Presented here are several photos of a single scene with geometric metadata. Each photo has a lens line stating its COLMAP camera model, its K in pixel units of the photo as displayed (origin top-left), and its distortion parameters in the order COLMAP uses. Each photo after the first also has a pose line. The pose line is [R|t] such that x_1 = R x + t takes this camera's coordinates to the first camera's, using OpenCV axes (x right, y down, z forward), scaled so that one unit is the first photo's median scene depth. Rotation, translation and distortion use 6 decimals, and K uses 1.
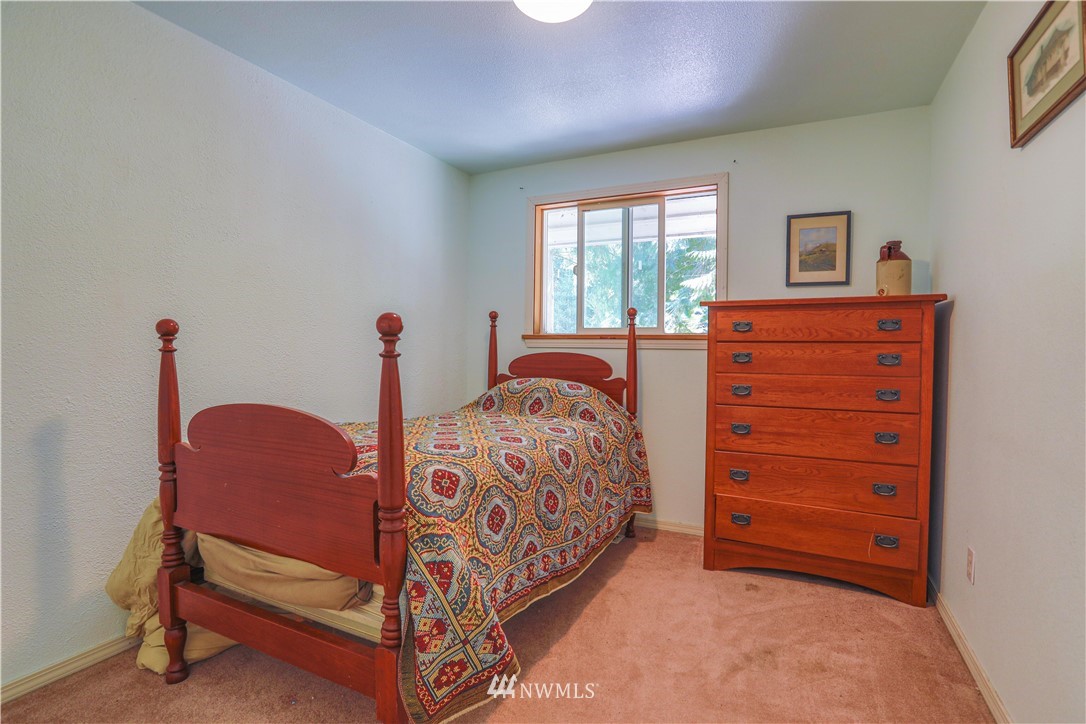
lens RADIAL K [[526.6, 0, 544.5], [0, 526.6, 358.8], [0, 0, 1]] dist [-0.039751, 0.009190]
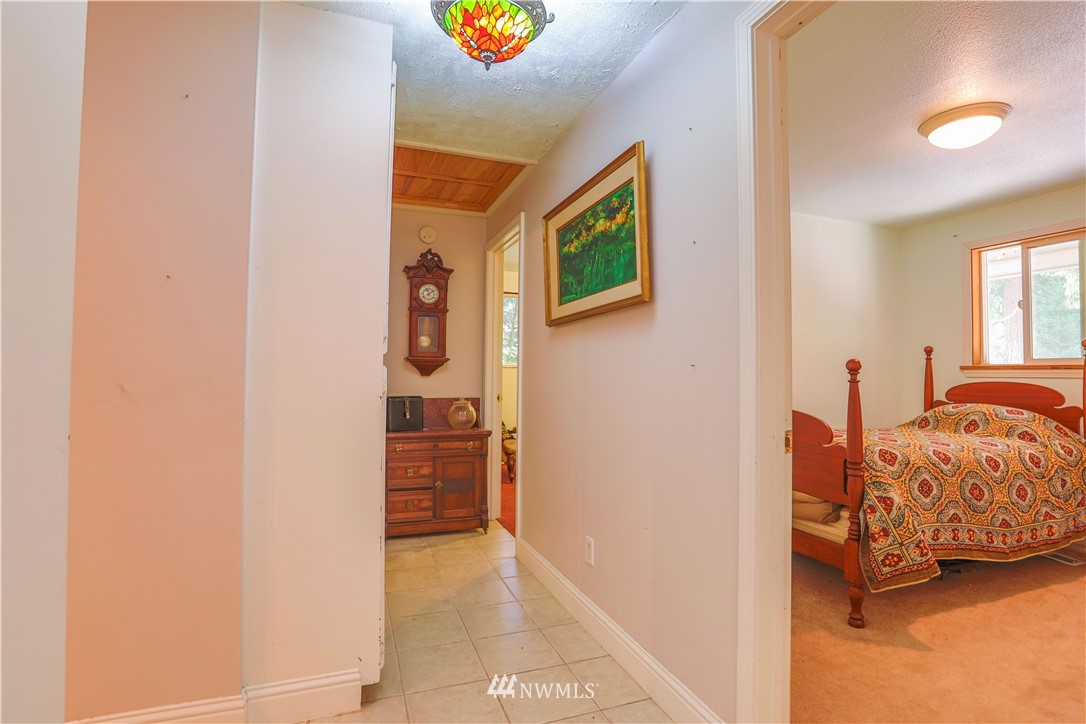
lens RADIAL K [[526.6, 0, 539.2], [0, 526.6, 358.4], [0, 0, 1]] dist [-0.039751, 0.009190]
pose [[0.724439, -0.024153, -0.688916, 0.117687], [-0.015427, 0.998568, -0.051231, 0.015836], [0.689166, 0.047742, 0.723029, -0.757806]]
